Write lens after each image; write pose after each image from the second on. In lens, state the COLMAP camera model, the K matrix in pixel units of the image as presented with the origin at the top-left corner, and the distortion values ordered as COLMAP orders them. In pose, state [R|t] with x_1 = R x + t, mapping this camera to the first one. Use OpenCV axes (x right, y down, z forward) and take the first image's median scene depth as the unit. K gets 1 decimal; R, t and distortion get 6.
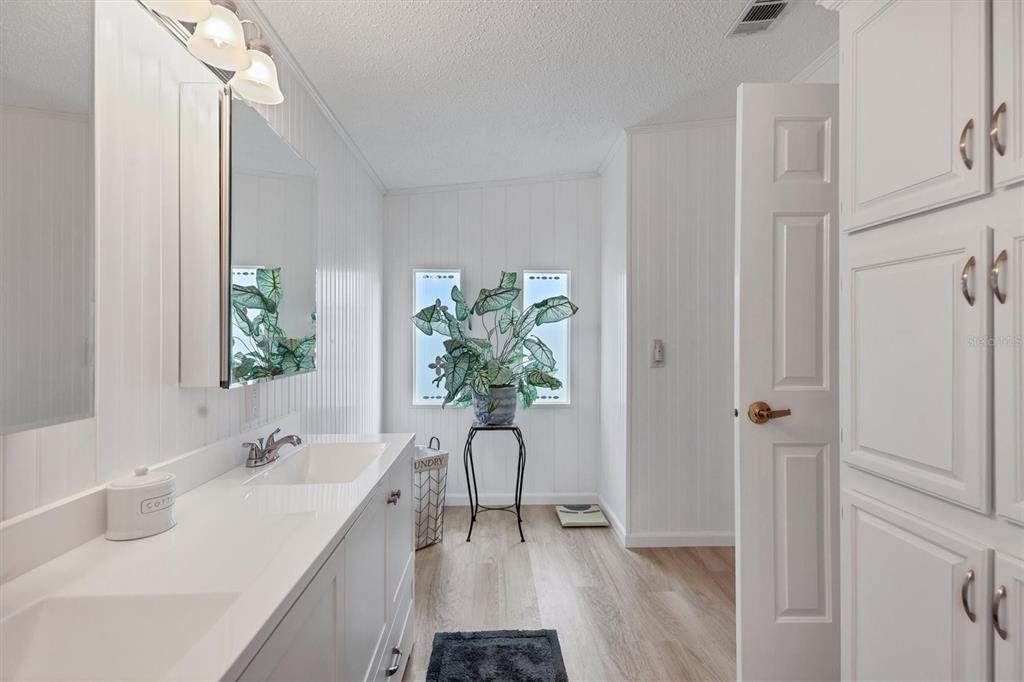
lens RADIAL K [[486.2, 0, 513.4], [0, 486.2, 331.5], [0, 0, 1]] dist [0.002951, 0.000030]
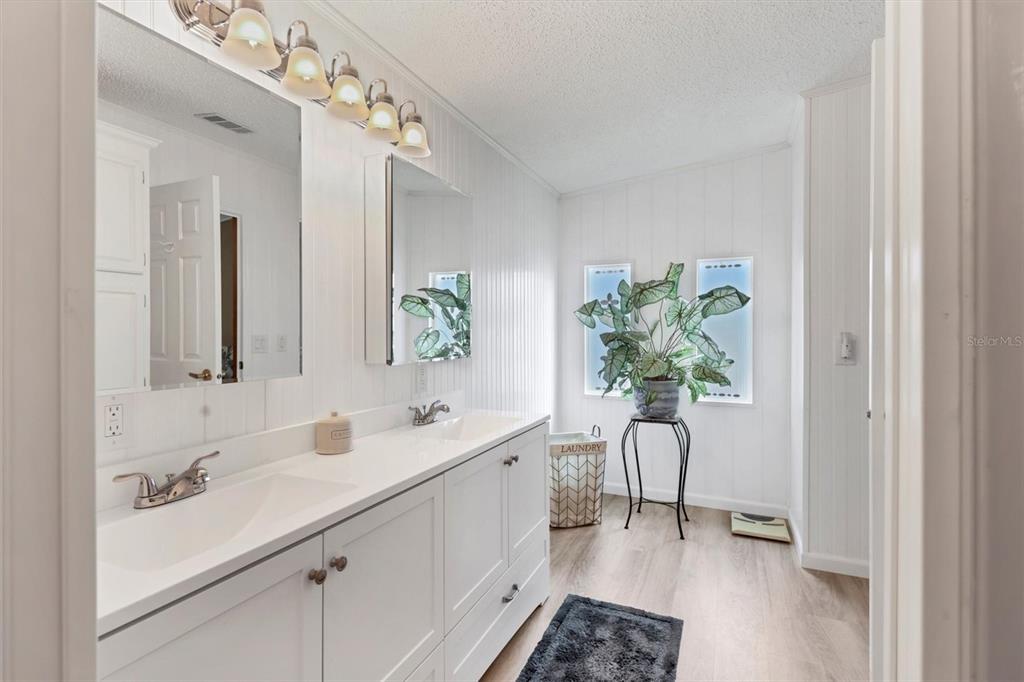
lens RADIAL K [[502.1, 0, 489.8], [0, 502.1, 326.6], [0, 0, 1]] dist [0.001630, 0.000239]
pose [[0.880798, -0.005265, -0.473463, 0.156232], [0.006343, 0.999980, 0.000679, 0.001516], [0.473450, -0.003602, 0.880813, -0.069687]]
